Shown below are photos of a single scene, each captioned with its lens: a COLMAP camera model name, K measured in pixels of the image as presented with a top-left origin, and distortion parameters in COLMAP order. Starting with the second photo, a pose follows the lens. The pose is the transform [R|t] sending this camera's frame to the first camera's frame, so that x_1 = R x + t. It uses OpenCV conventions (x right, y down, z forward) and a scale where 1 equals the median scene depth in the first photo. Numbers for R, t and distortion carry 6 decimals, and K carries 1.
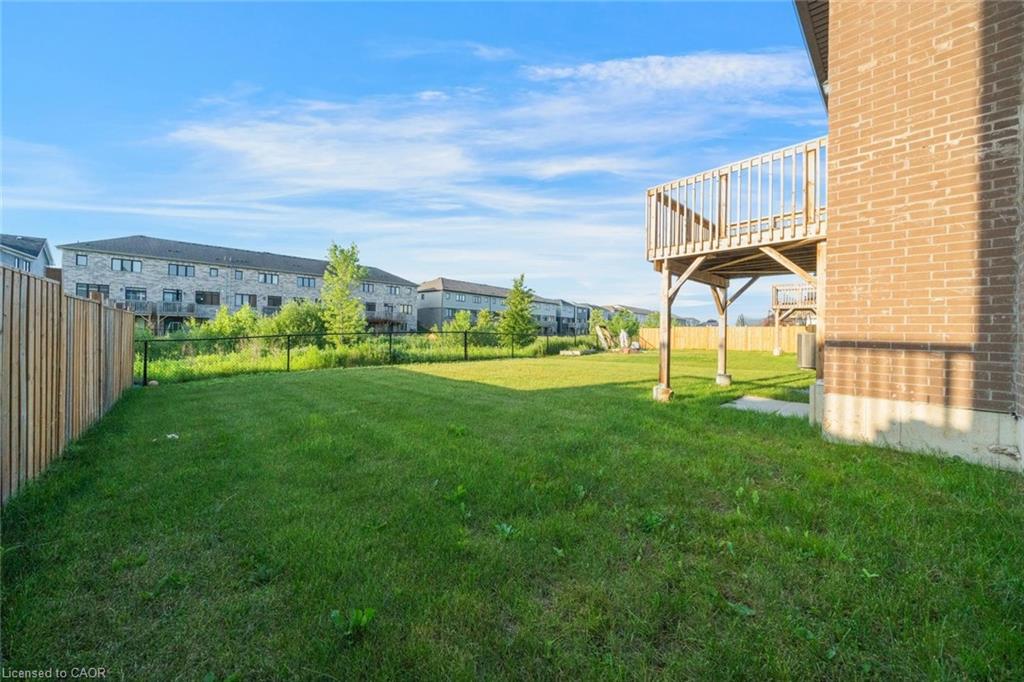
lens RADIAL K [[358.2, 0, 508.7], [0, 358.2, 330.6], [0, 0, 1]] dist [-0.000098, 0.000027]
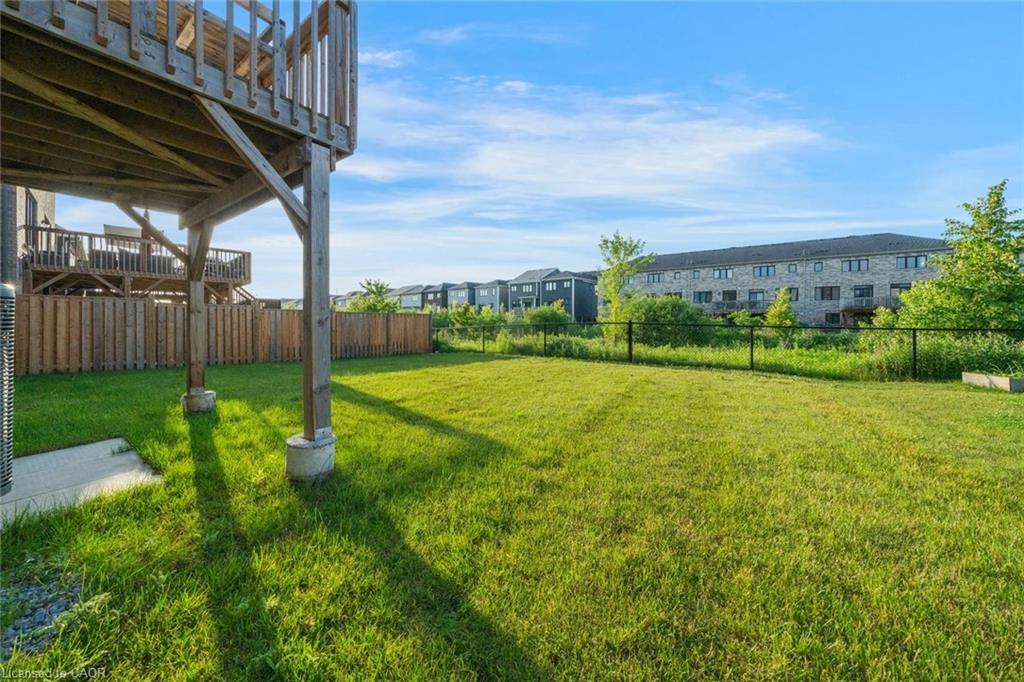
lens RADIAL K [[358.2, 0, 508.7], [0, 358.2, 330.6], [0, 0, 1]] dist [-0.000098, 0.000027]
pose [[0.187585, 0.009633, -0.982201, 0.345735], [0.002200, 0.999945, 0.010227, 0.005490], [0.982246, -0.004079, 0.187554, 0.361639]]
